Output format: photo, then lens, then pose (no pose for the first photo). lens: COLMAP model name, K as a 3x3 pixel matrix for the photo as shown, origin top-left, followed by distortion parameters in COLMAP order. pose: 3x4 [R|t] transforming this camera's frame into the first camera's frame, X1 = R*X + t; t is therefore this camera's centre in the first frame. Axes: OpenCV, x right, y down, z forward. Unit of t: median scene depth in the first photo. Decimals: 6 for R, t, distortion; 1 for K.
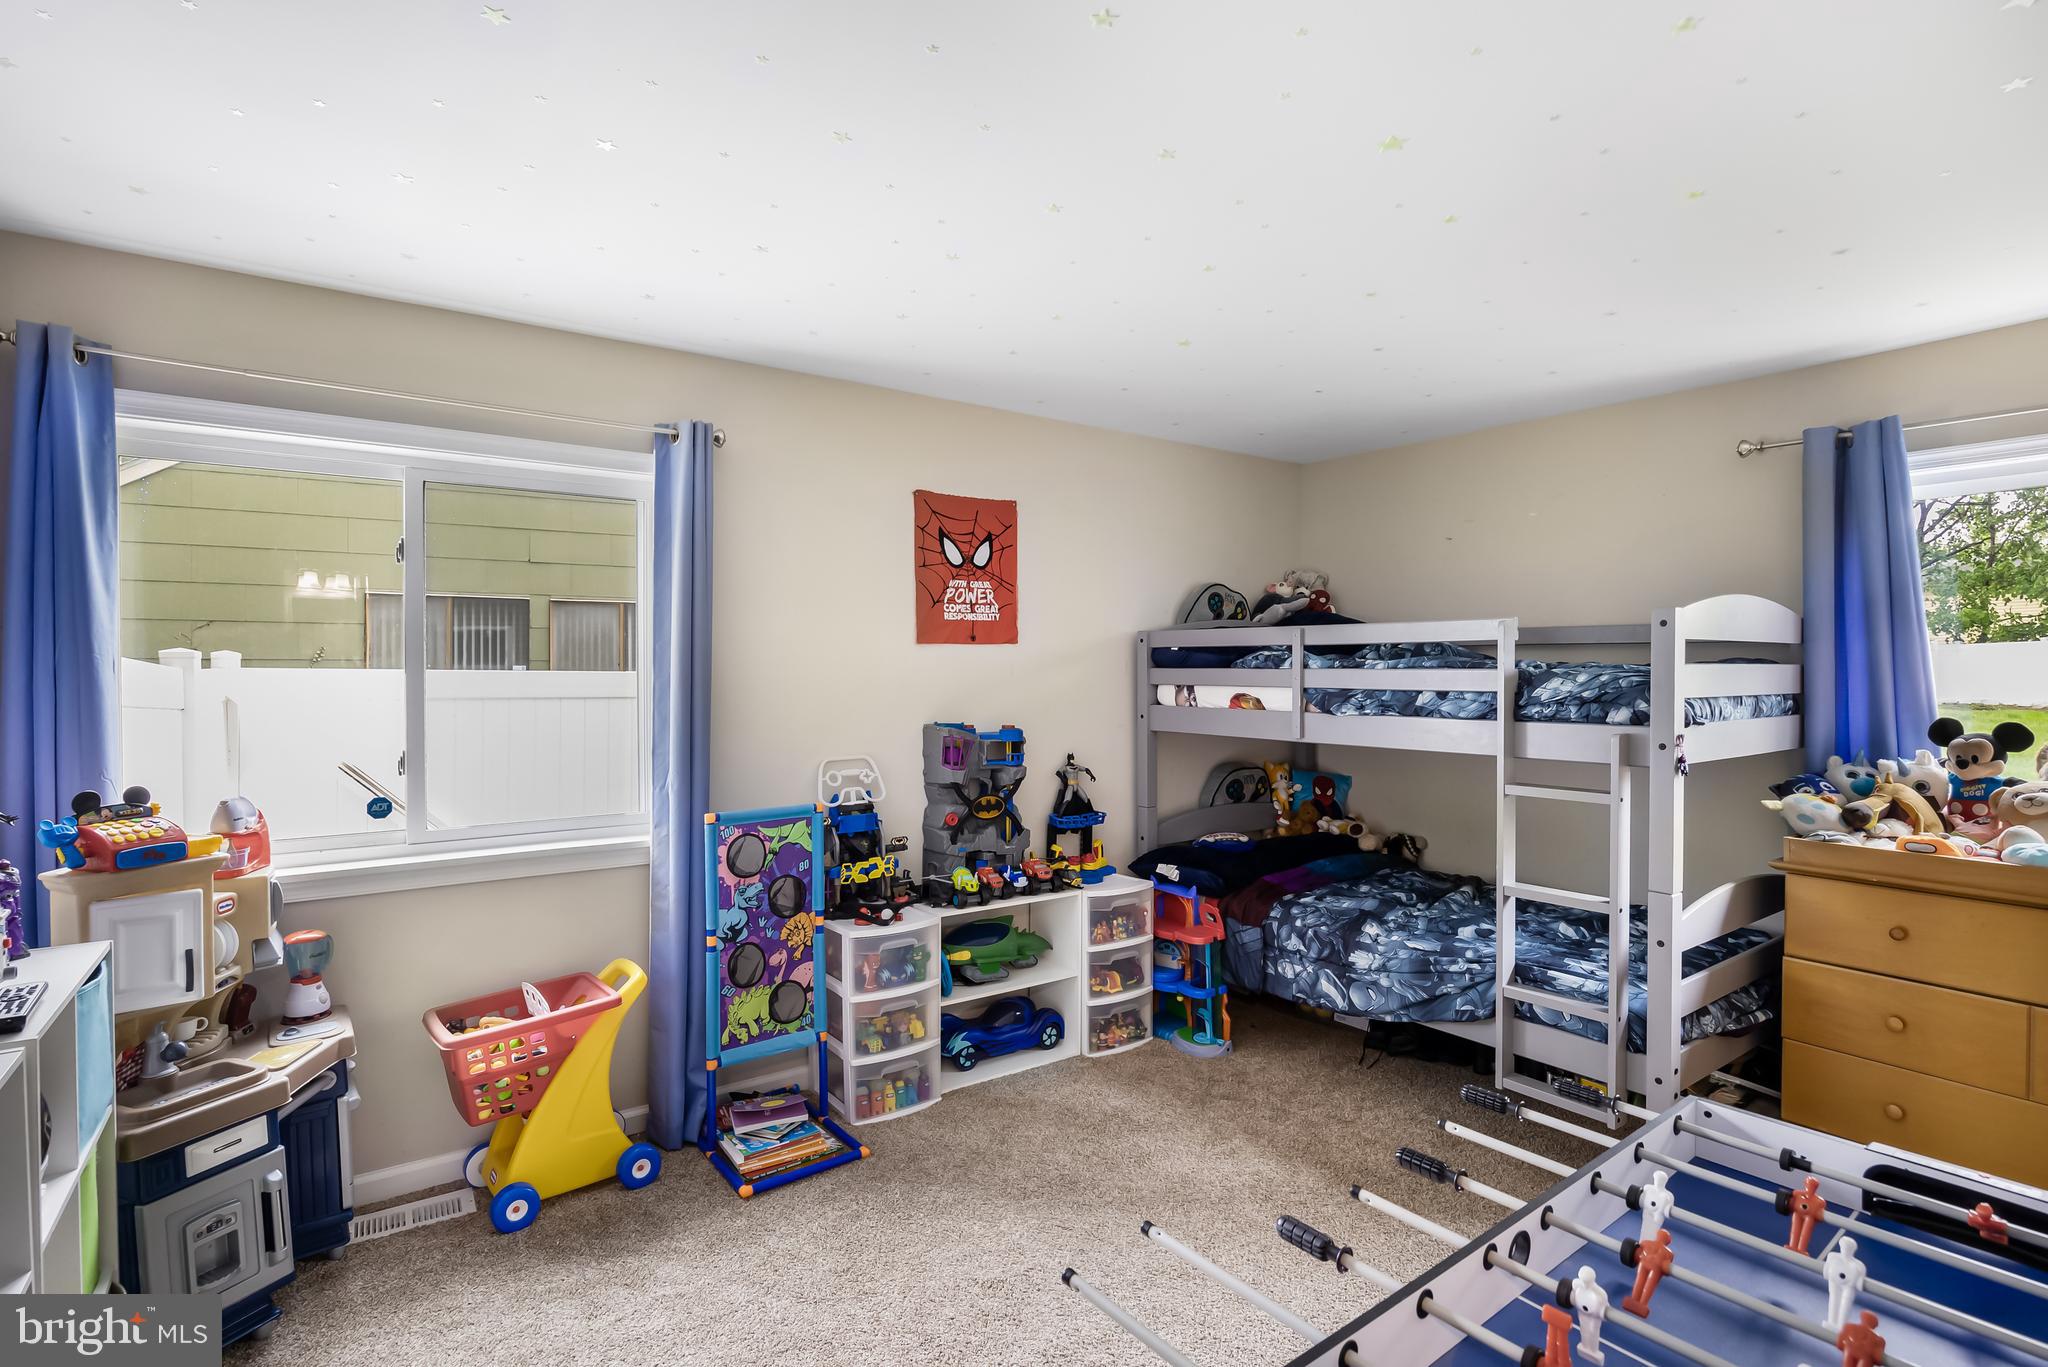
lens RADIAL K [[971.9, 0, 1020.0], [0, 971.9, 675.7], [0, 0, 1]] dist [-0.006991, -0.001065]
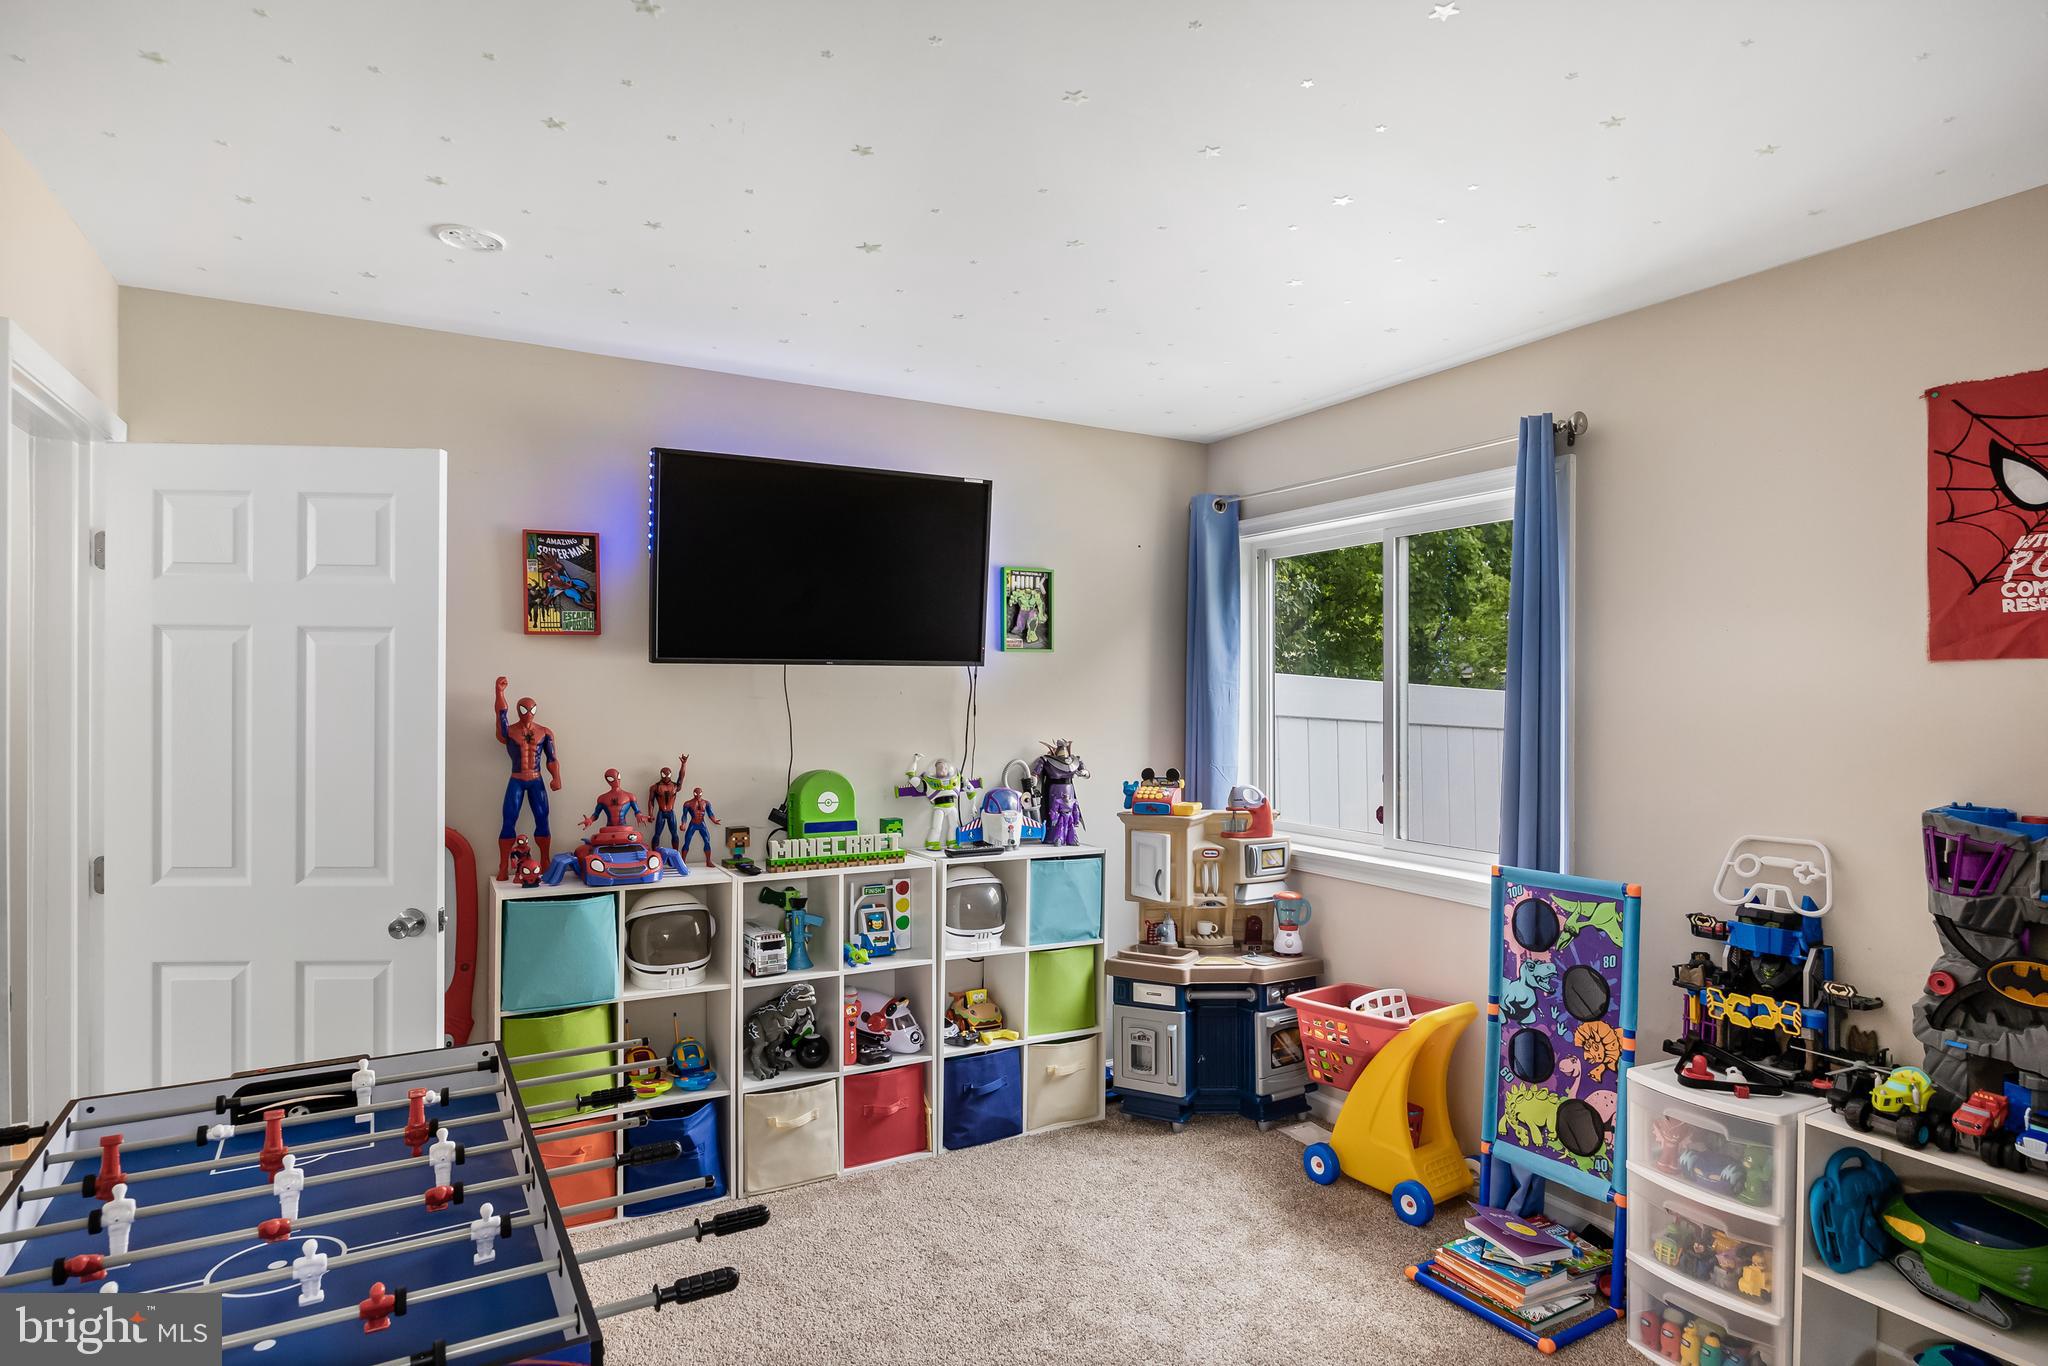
lens RADIAL K [[1133.2, 0, 1022.1], [0, 1133.2, 684.7], [0, 0, 1]] dist [0.003609, 0.001130]
pose [[-0.098825, -0.001204, -0.995104, 0.712372], [-0.008174, 0.999967, -0.000398, -0.016908], [0.995071, 0.008095, -0.098832, 0.637275]]
